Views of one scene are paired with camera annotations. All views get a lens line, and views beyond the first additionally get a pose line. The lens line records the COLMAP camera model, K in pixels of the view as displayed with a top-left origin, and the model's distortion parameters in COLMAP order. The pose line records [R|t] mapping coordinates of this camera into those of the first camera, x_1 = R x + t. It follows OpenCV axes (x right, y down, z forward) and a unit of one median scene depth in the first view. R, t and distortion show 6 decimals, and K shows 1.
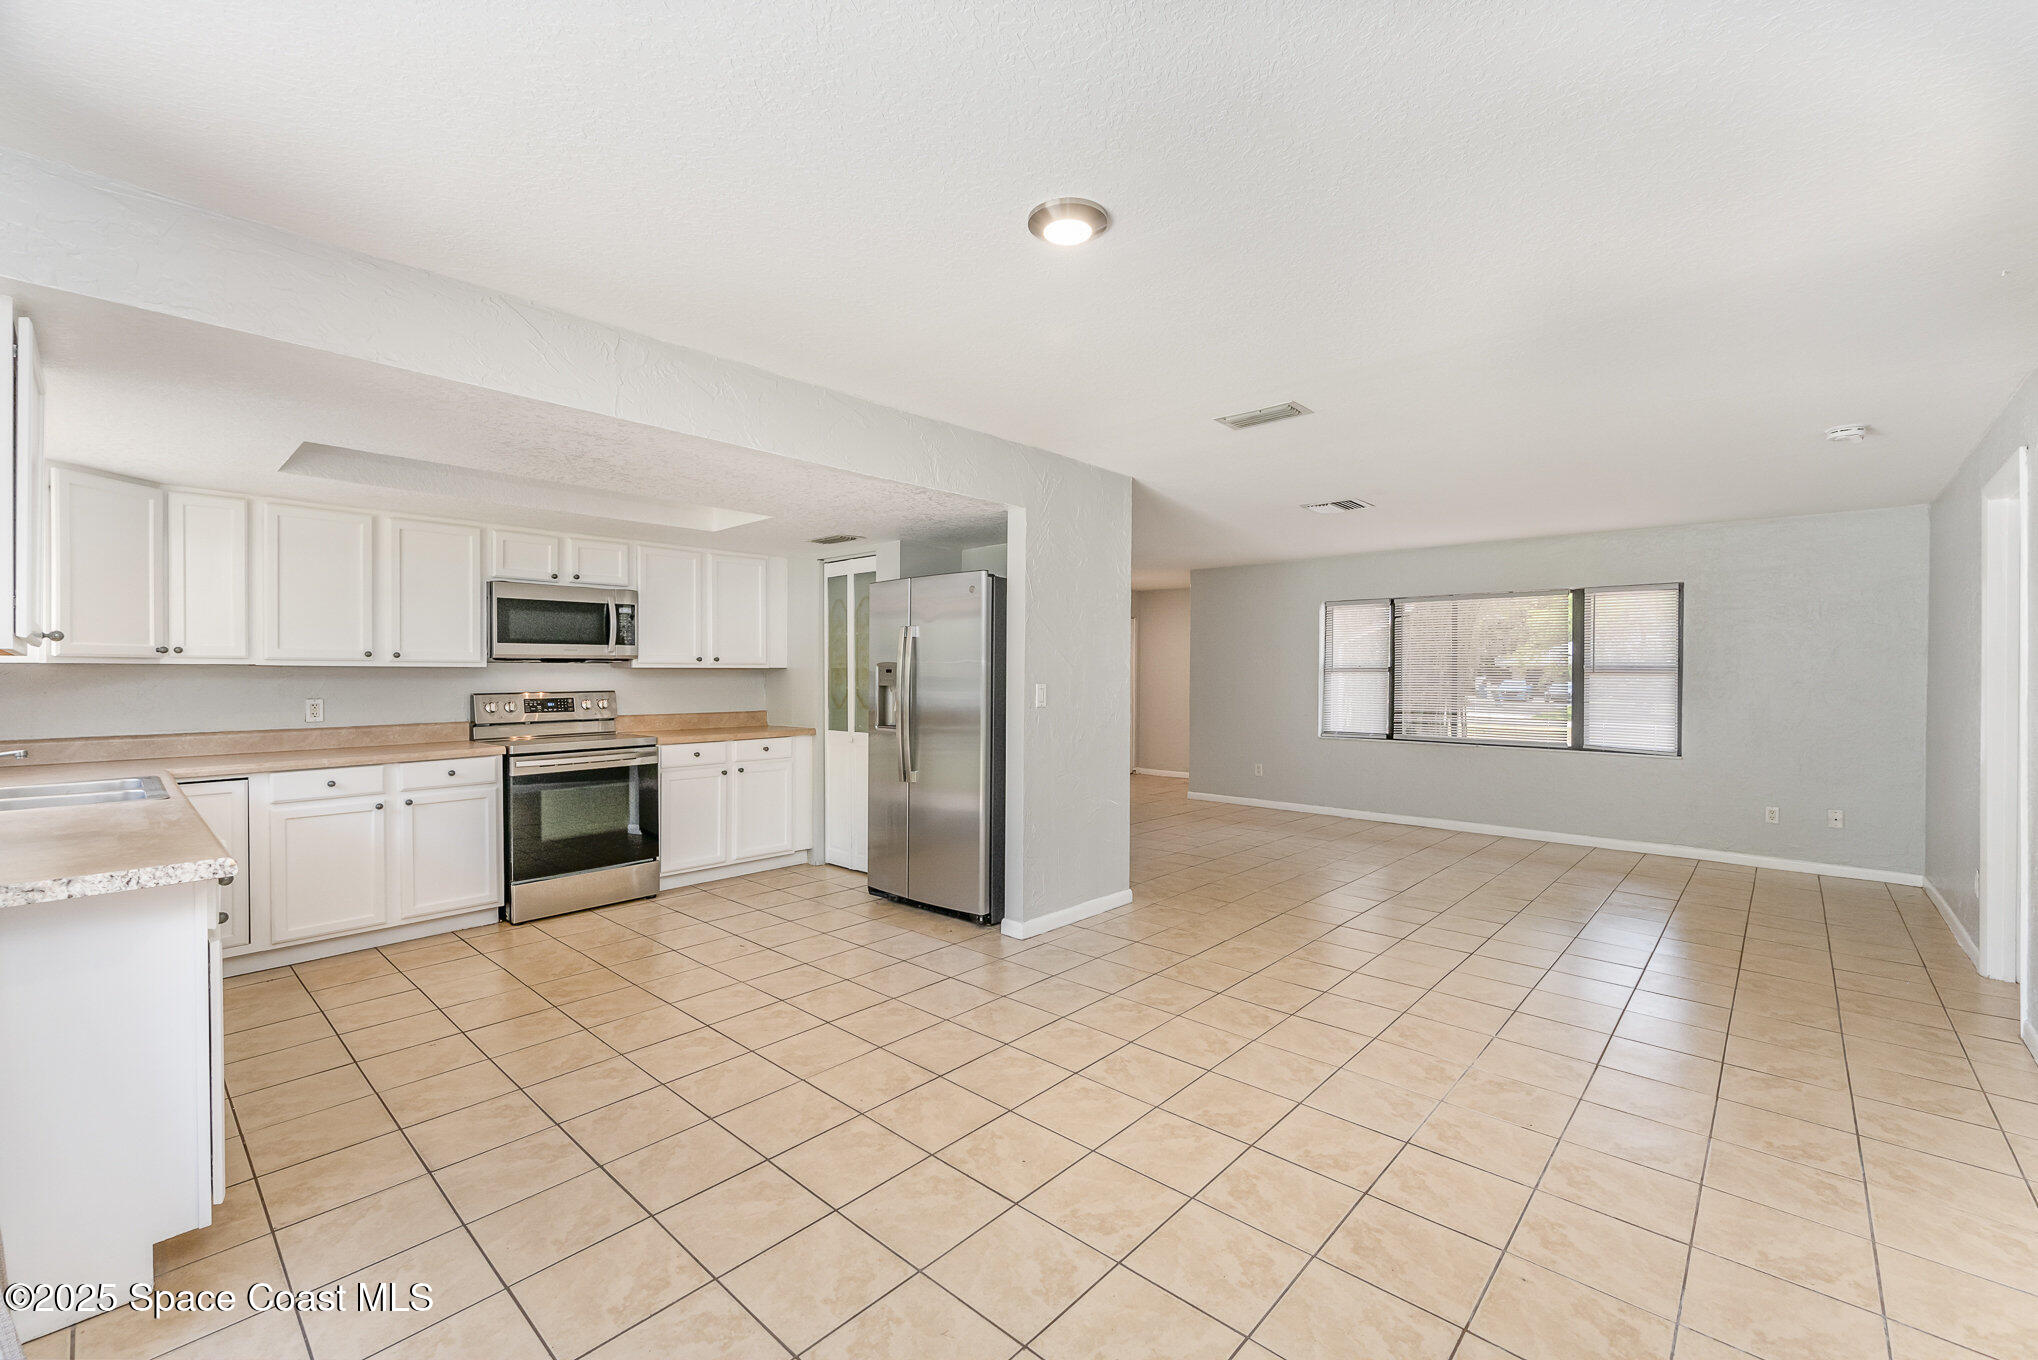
lens RADIAL K [[841.9, 0, 1022.2], [0, 841.9, 677.6], [0, 0, 1]] dist [0.001413, -0.000309]
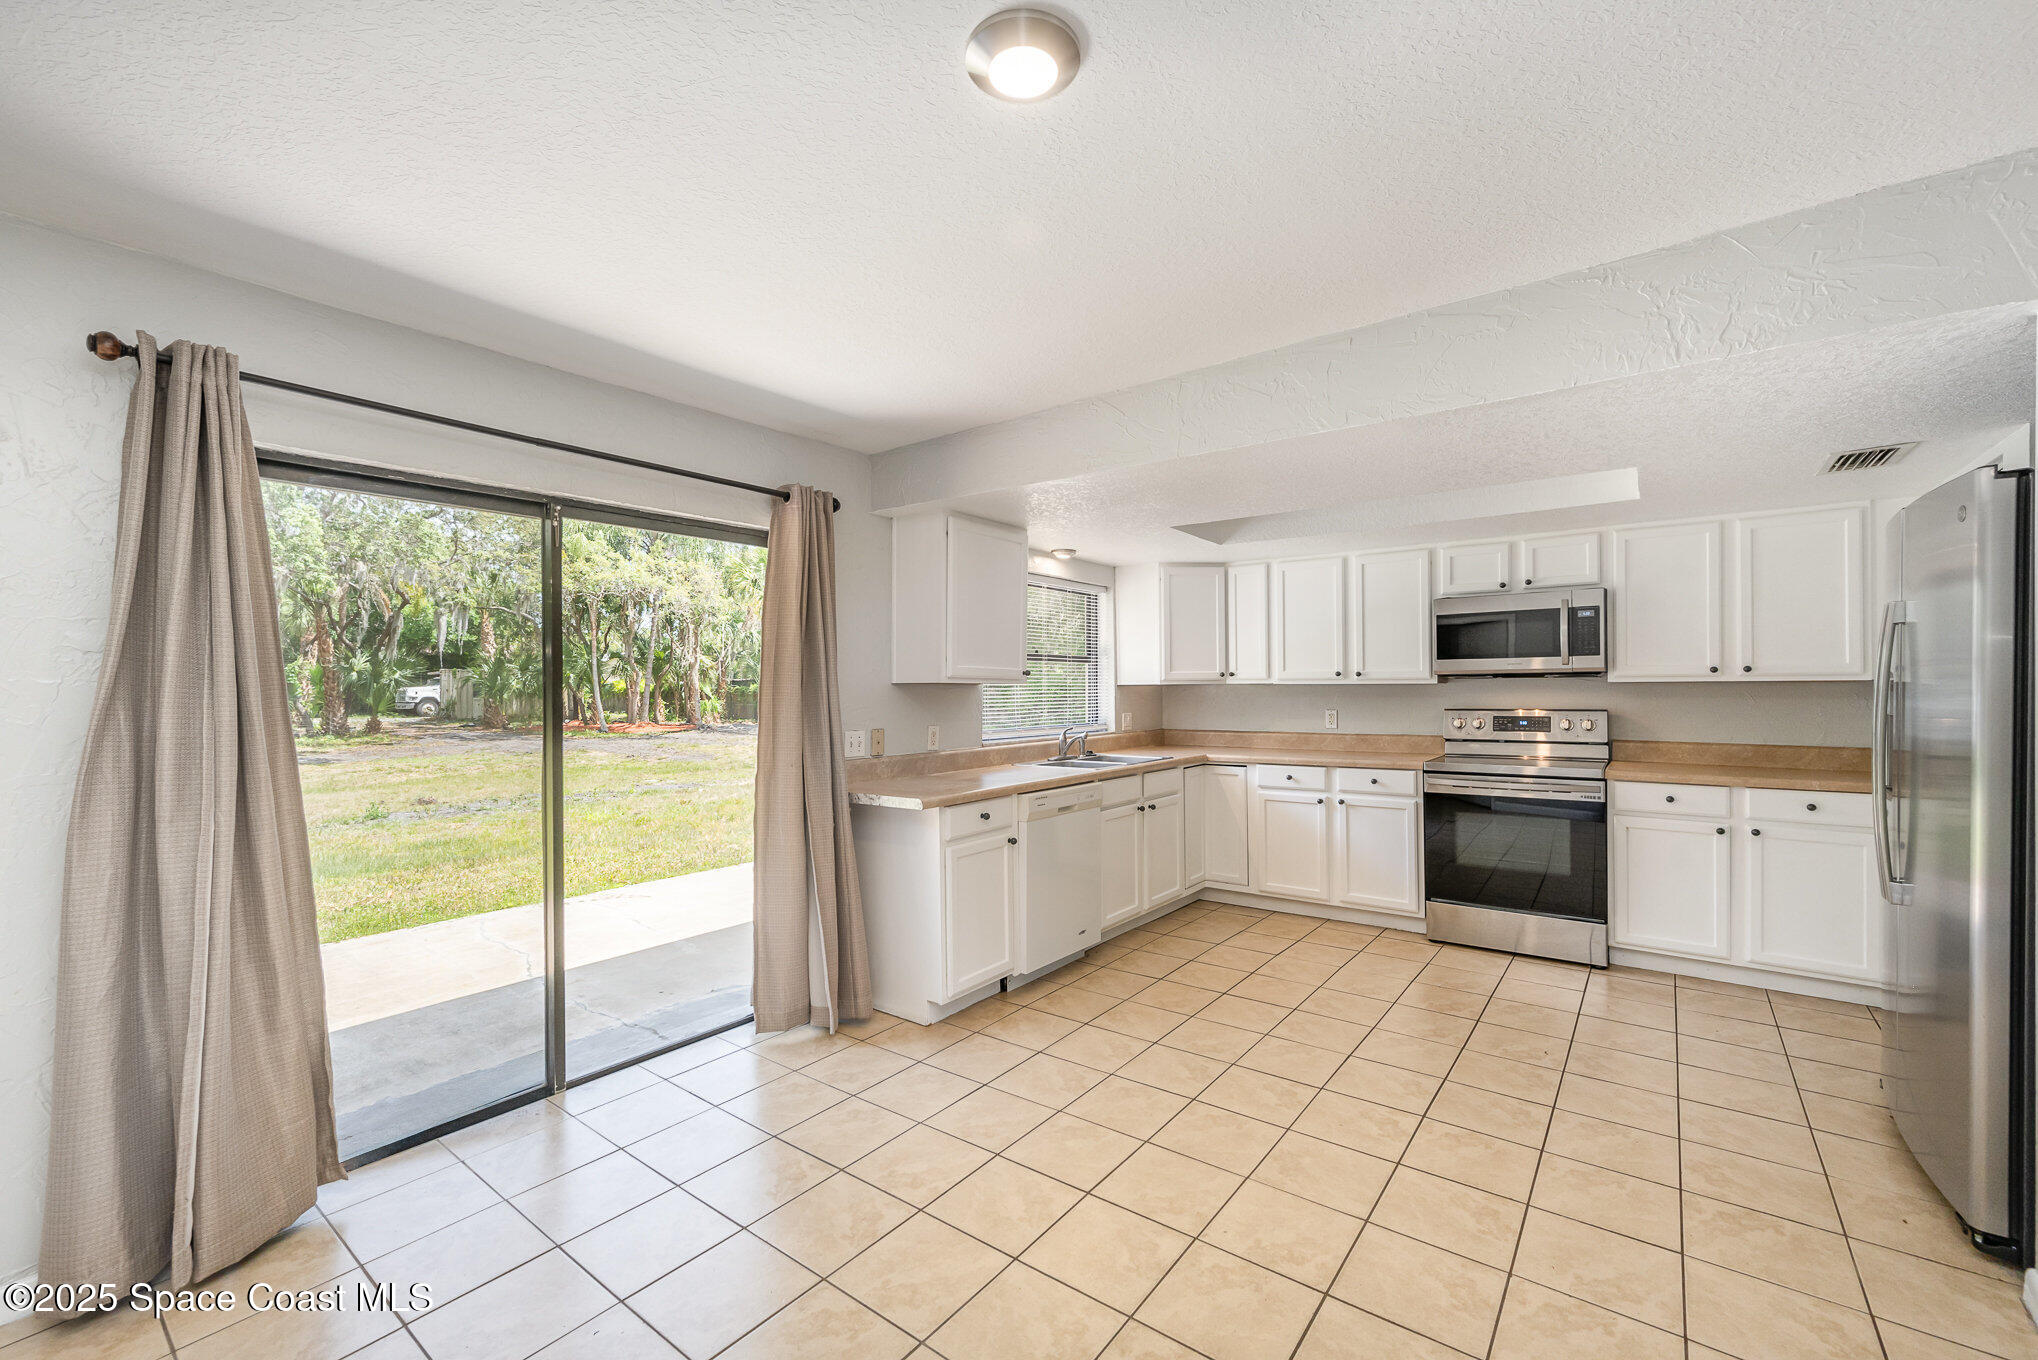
lens RADIAL K [[825.6, 0, 1030.4], [0, 825.6, 691.1], [0, 0, 1]] dist [-0.002612, -0.001304]
pose [[0.080882, 0.004838, -0.996712, 0.262291], [0.000851, 0.999988, 0.004923, -0.007139], [0.996723, -0.001246, 0.080876, 0.345879]]
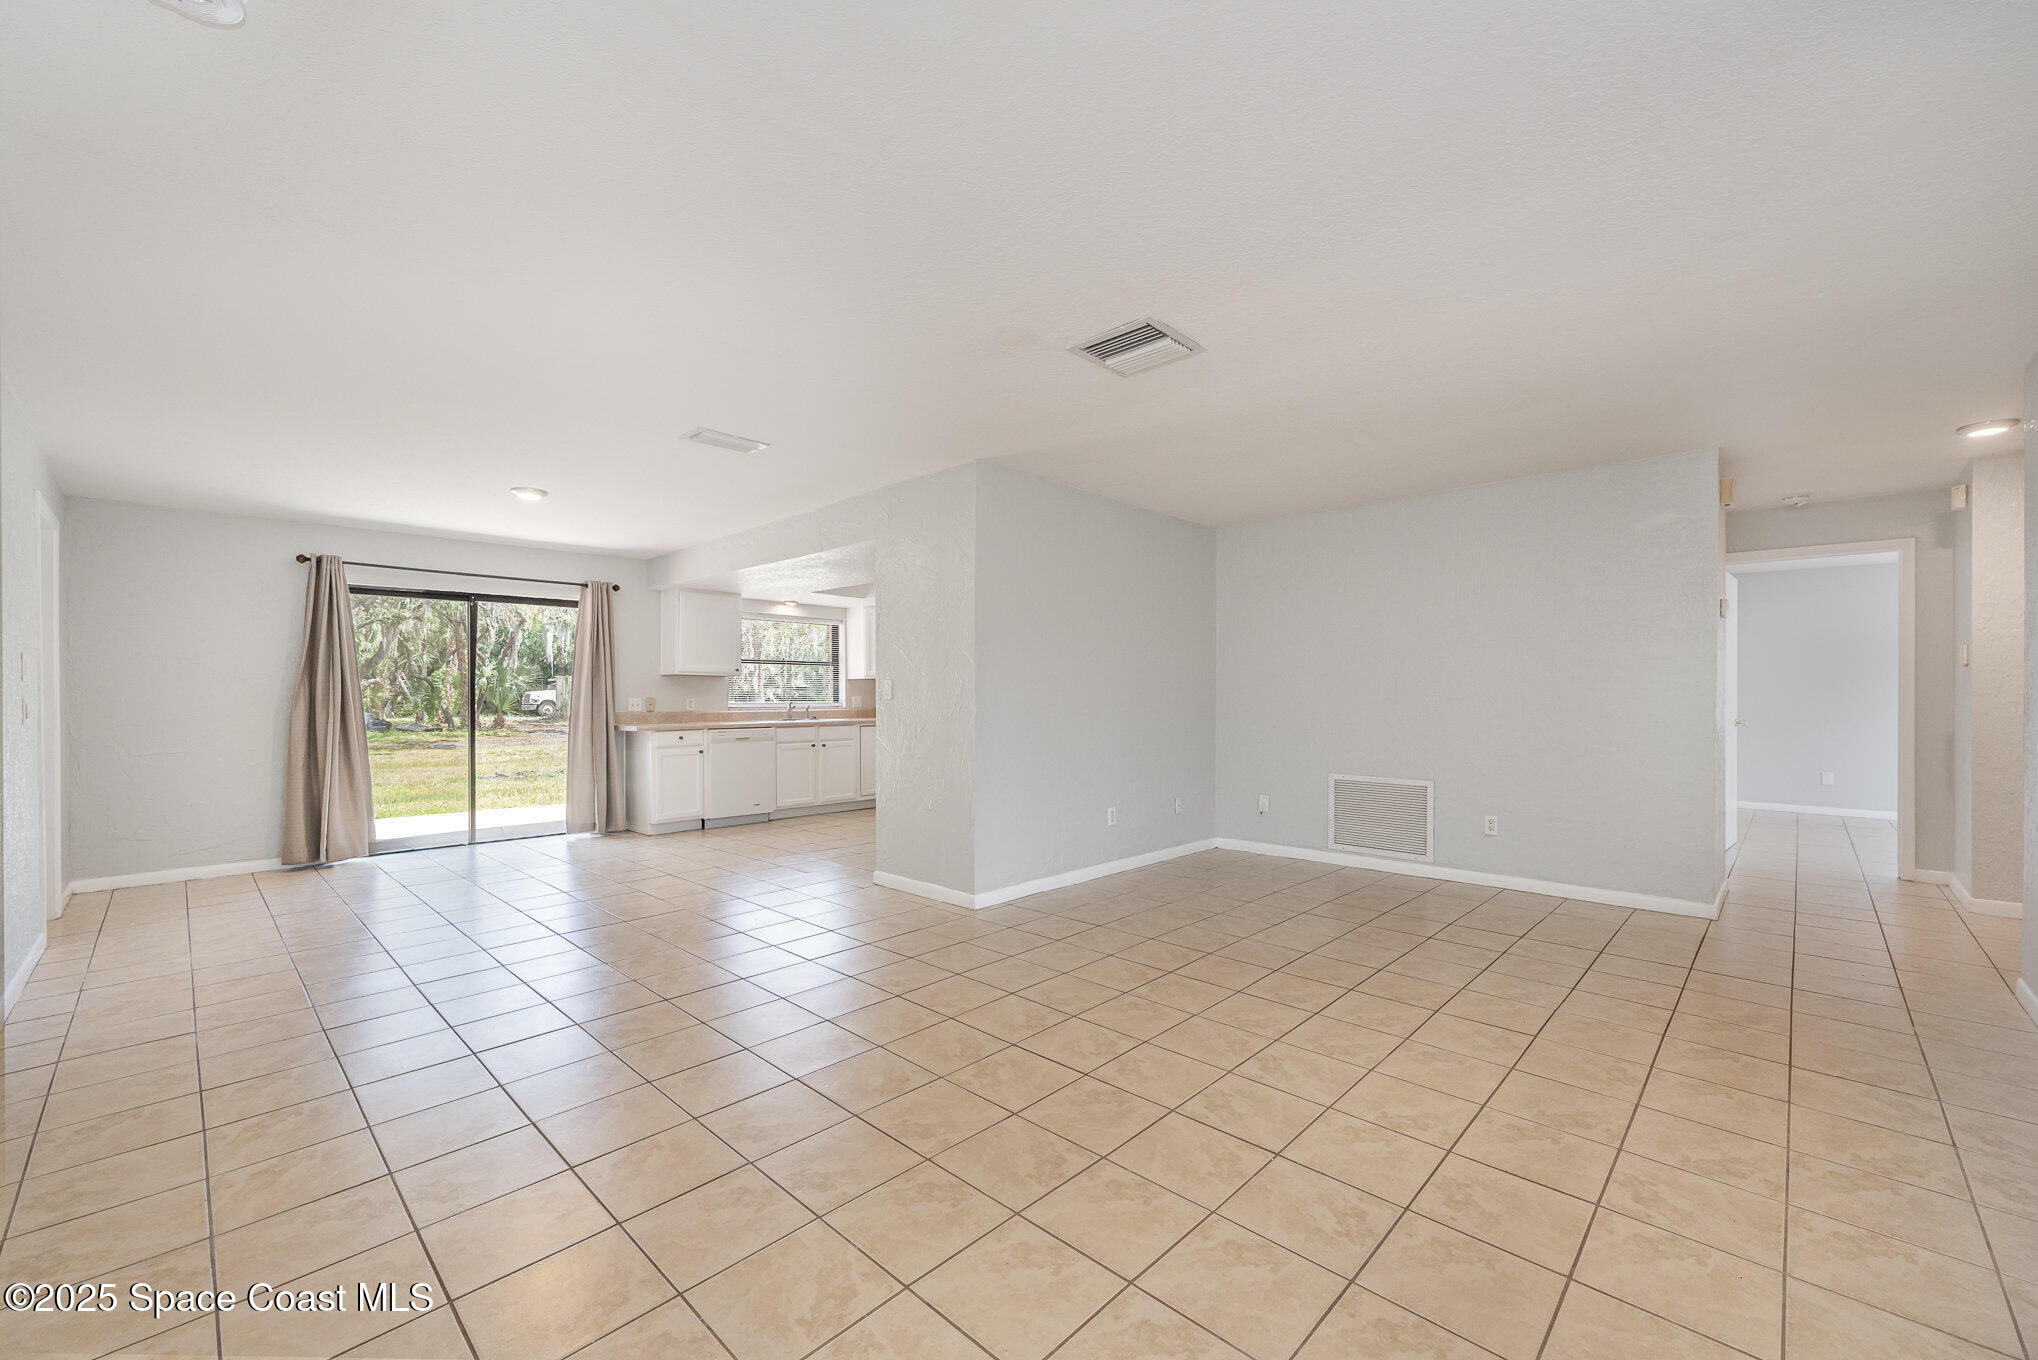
lens RADIAL K [[825.6, 0, 1030.2], [0, 825.6, 707.3], [0, 0, 1]] dist [-0.002612, -0.001304]
pose [[-0.040261, 0.011587, -0.999122, 0.884331], [-0.005011, 0.999918, 0.011798, 0.024322], [0.999177, 0.005482, -0.040200, 0.942999]]
